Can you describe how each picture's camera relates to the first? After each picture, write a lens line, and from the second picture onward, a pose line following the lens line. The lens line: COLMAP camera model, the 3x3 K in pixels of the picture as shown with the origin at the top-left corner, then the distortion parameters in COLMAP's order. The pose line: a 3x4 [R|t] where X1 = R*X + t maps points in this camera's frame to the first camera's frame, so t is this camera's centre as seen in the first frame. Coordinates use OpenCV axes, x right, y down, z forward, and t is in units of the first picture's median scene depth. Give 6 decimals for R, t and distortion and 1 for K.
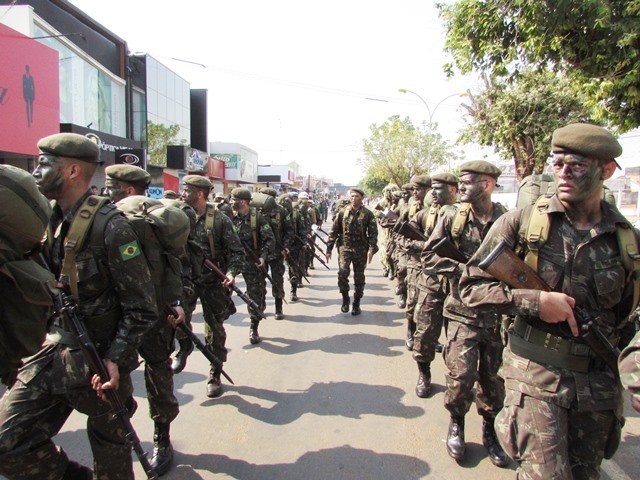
lens RADIAL K [[469.2, 0, 320.0], [0, 469.2, 240.0], [0, 0, 1]] dist [-0.008121, 0.003481]
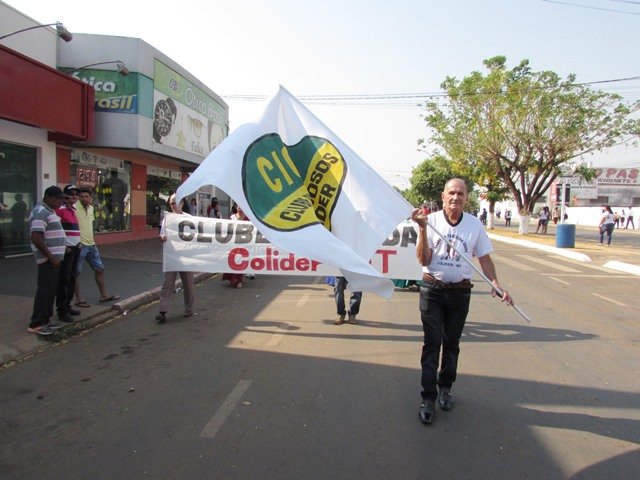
lens RADIAL K [[469.2, 0, 320.0], [0, 469.2, 240.0], [0, 0, 1]] dist [-0.008121, 0.003481]
pose [[0.999162, 0.027522, -0.030304, -0.013770], [-0.028123, 0.999412, -0.019603, -0.025892], [0.029746, 0.020439, 0.999348, 0.301840]]
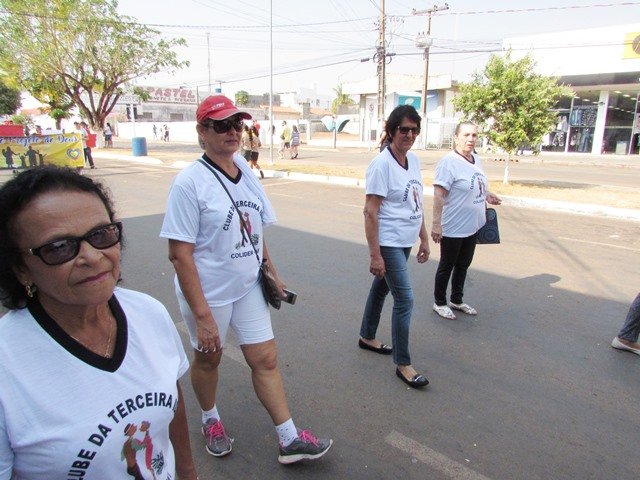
lens RADIAL K [[469.2, 0, 320.0], [0, 469.2, 240.0], [0, 0, 1]] dist [-0.008121, 0.003481]
pose [[0.648689, -0.173957, 0.740906, -0.052106], [0.066298, 0.982742, 0.172691, -0.021811], [-0.758161, -0.062902, 0.649027, 0.258872]]
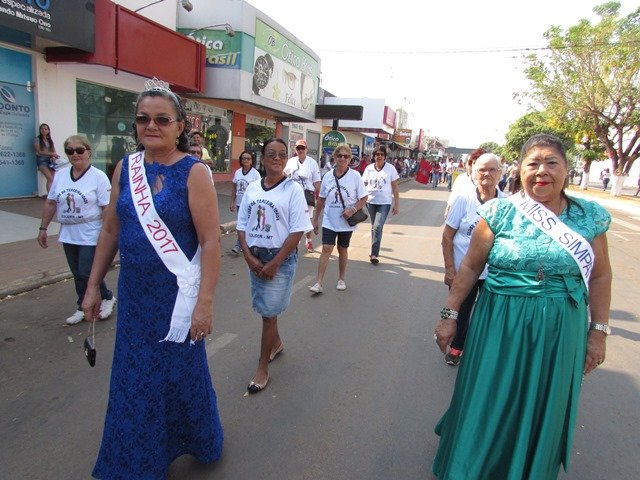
lens RADIAL K [[469.2, 0, 320.0], [0, 469.2, 240.0], [0, 0, 1]] dist [-0.008121, 0.003481]
pose [[0.972646, 0.100819, -0.209272, -0.006689], [-0.083143, 0.992316, 0.091631, -0.023308], [0.216903, -0.071725, 0.973555, 0.282594]]
